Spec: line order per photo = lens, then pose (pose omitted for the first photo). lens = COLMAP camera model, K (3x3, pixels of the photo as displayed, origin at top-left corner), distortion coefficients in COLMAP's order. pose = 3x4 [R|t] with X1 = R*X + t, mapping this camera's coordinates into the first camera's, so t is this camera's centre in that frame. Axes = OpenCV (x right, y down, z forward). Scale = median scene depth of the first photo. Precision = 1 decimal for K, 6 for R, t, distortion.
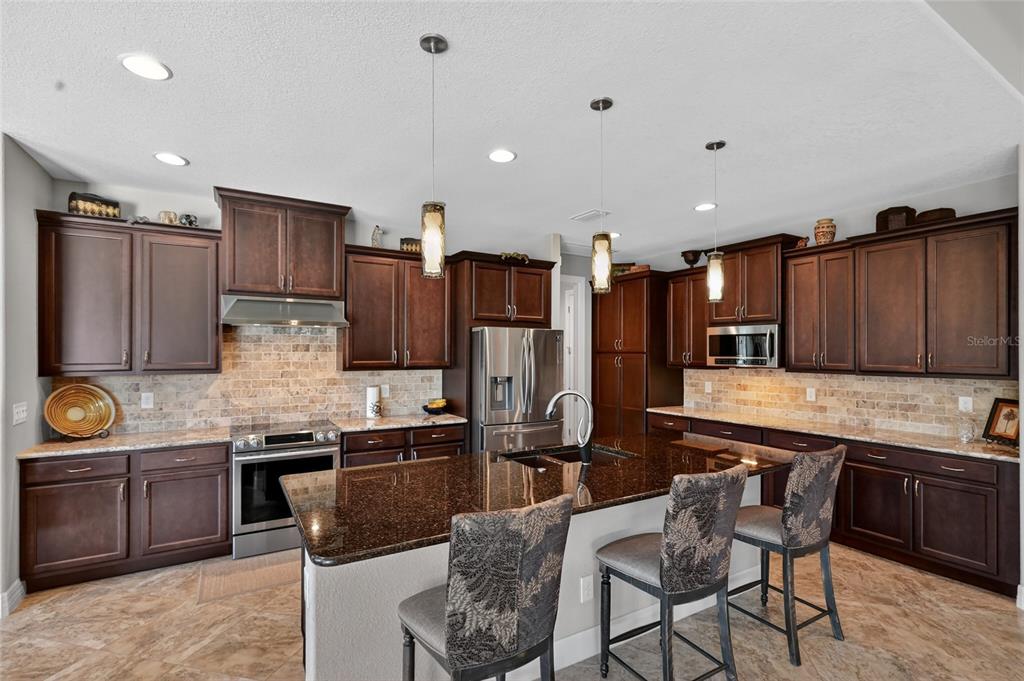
lens RADIAL K [[477.2, 0, 512.2], [0, 477.2, 351.0], [0, 0, 1]] dist [0.001995, 0.000401]
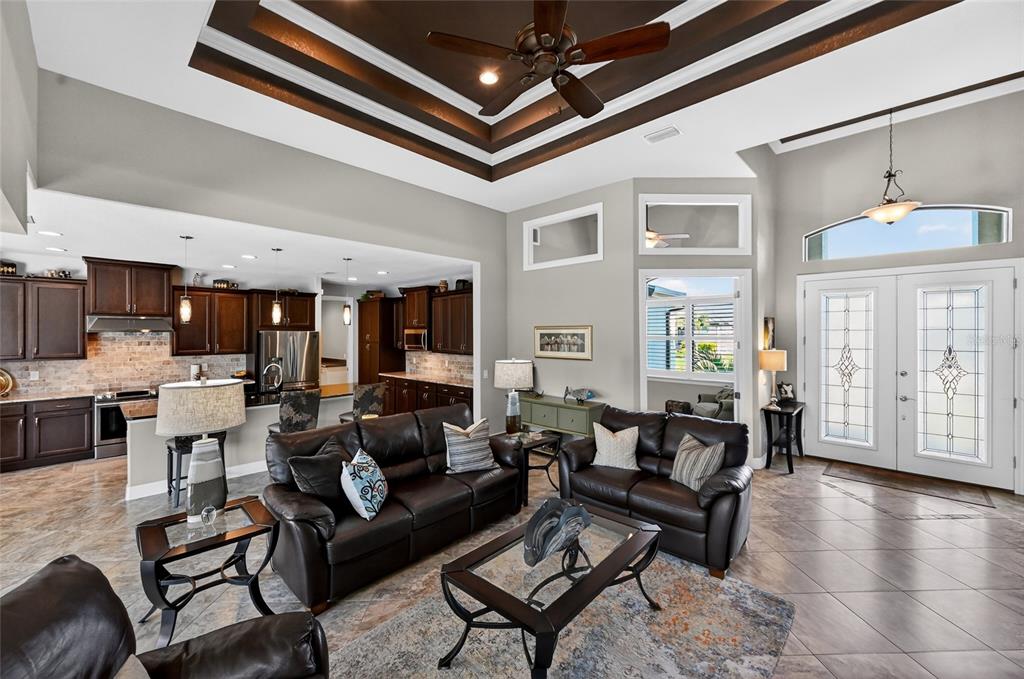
lens RADIAL K [[403.2, 0, 509.7], [0, 403.2, 332.4], [0, 0, 1]] dist [0.000510, 0.000164]
pose [[0.964664, -0.002480, 0.263472, 0.492471], [0.002293, 0.999997, 0.001018, -0.048834], [-0.263474, -0.000378, 0.964667, -0.828061]]
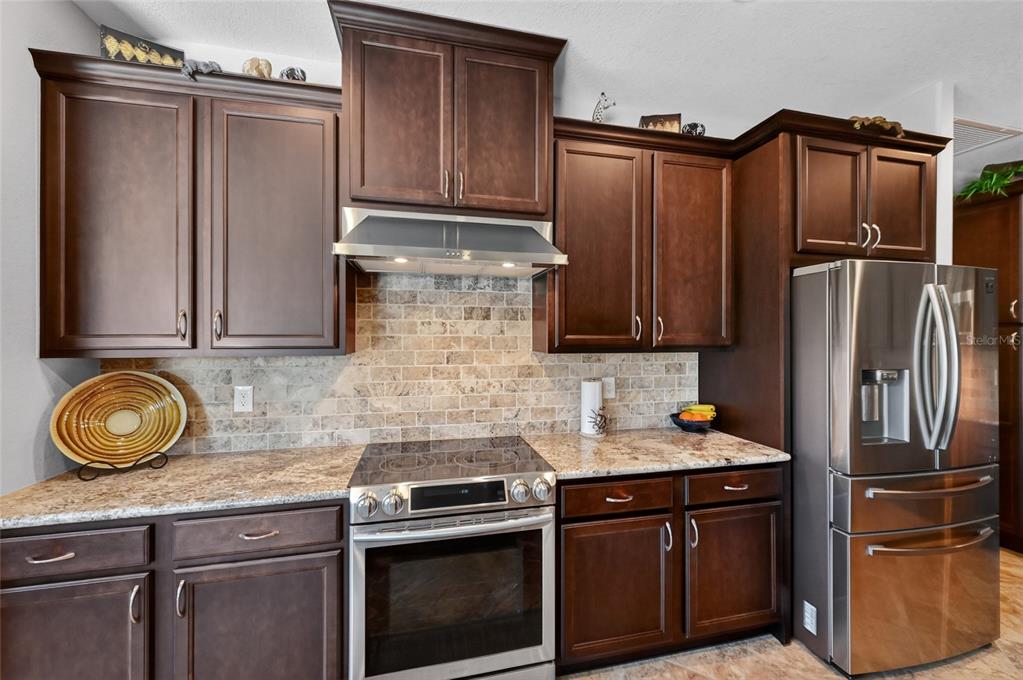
lens RADIAL K [[405.0, 0, 512.5], [0, 405.0, 338.2], [0, 0, 1]] dist [-0.000349, -0.000117]
pose [[0.951086, -0.000949, -0.308924, -0.268630], [0.002172, 0.999991, 0.003616, 0.024750], [0.308917, -0.004110, 0.951080, 0.585226]]
